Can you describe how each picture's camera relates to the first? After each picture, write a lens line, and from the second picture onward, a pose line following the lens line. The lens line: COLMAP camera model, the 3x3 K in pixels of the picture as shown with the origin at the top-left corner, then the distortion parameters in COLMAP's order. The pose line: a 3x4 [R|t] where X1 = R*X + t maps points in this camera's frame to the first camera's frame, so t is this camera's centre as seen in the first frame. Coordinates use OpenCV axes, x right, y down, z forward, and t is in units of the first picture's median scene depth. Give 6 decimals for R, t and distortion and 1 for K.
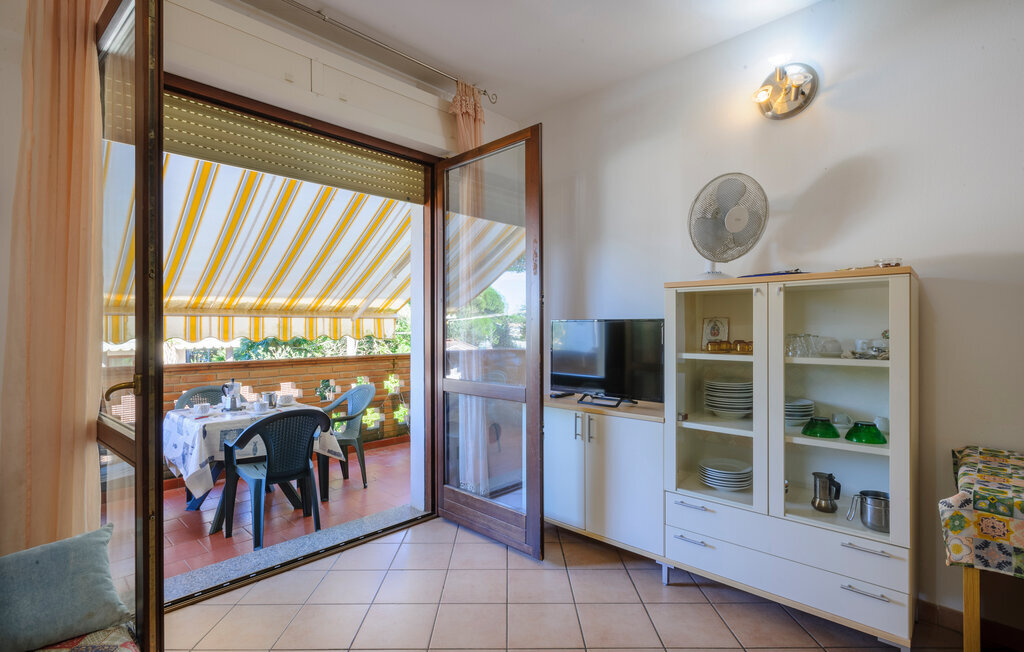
lens RADIAL K [[482.0, 0, 510.1], [0, 482.0, 329.2], [0, 0, 1]] dist [0.007342, -0.001149]
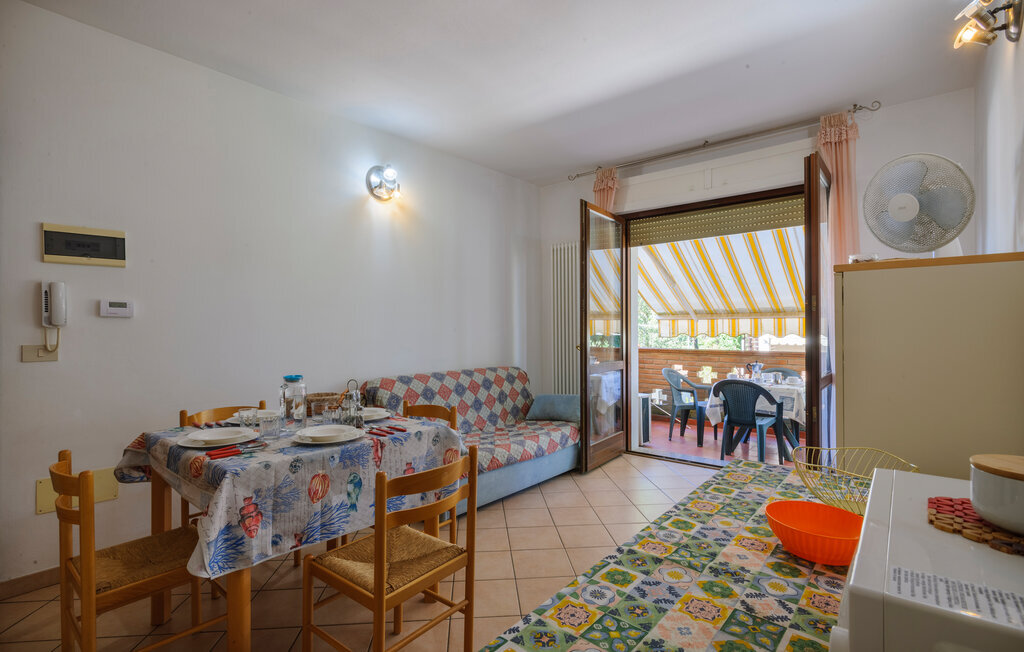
lens RADIAL K [[482.0, 0, 510.4], [0, 482.0, 325.5], [0, 0, 1]] dist [0.007342, -0.001149]
pose [[0.074951, -0.003734, -0.997180, 1.067712], [0.000922, 0.999993, -0.003675, -0.002904], [0.997187, -0.000644, 0.074954, 0.162242]]
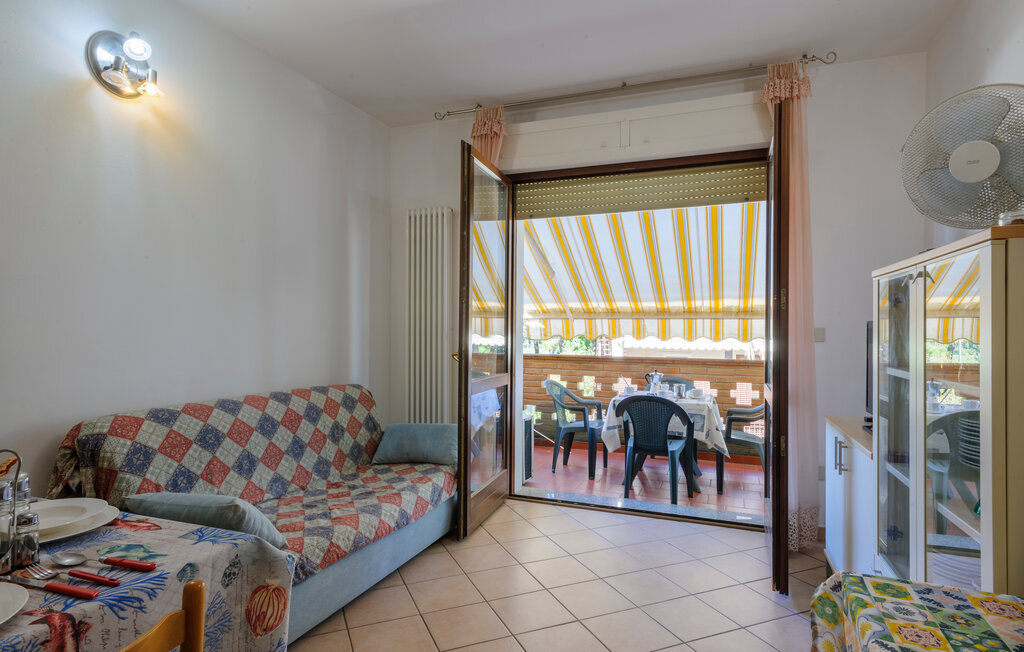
lens RADIAL K [[560.0, 0, 509.6], [0, 560.0, 325.8], [0, 0, 1]] dist [0.019116, -0.008940]
pose [[0.389087, 0.001545, -0.921200, 0.741113], [-0.011071, 0.999934, -0.002999, -0.002326], [0.921134, 0.011366, 0.389079, 0.125900]]
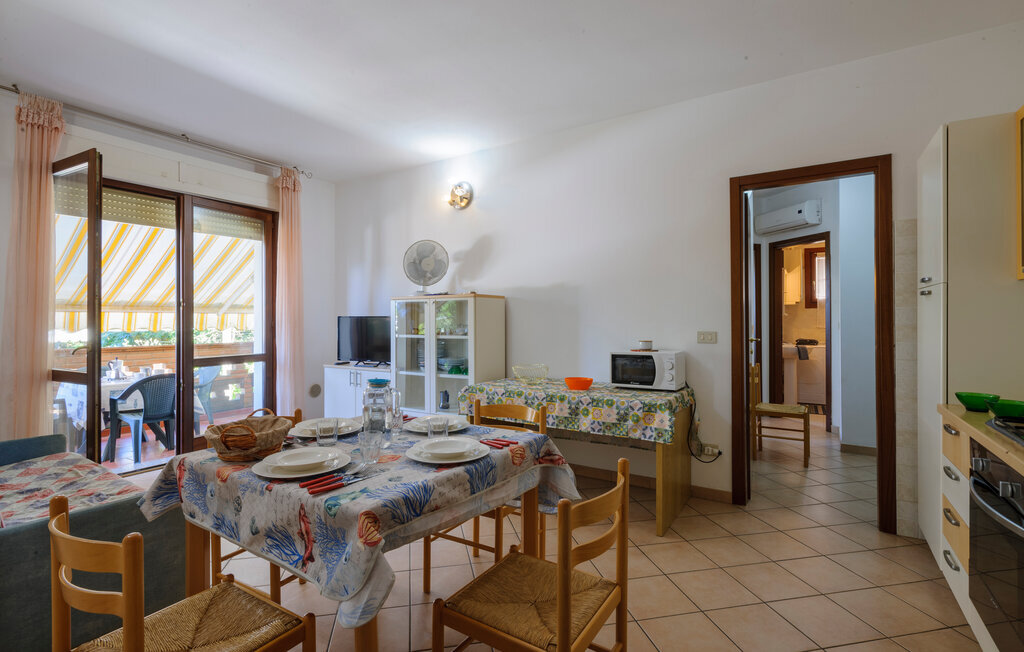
lens RADIAL K [[482.0, 0, 508.4], [0, 482.0, 312.9], [0, 0, 1]] dist [0.007342, -0.001149]
pose [[0.981214, 0.003570, 0.192890, 0.338570], [0.000143, 0.999815, -0.019234, 0.000667], [-0.192923, 0.018901, 0.981032, -0.746568]]
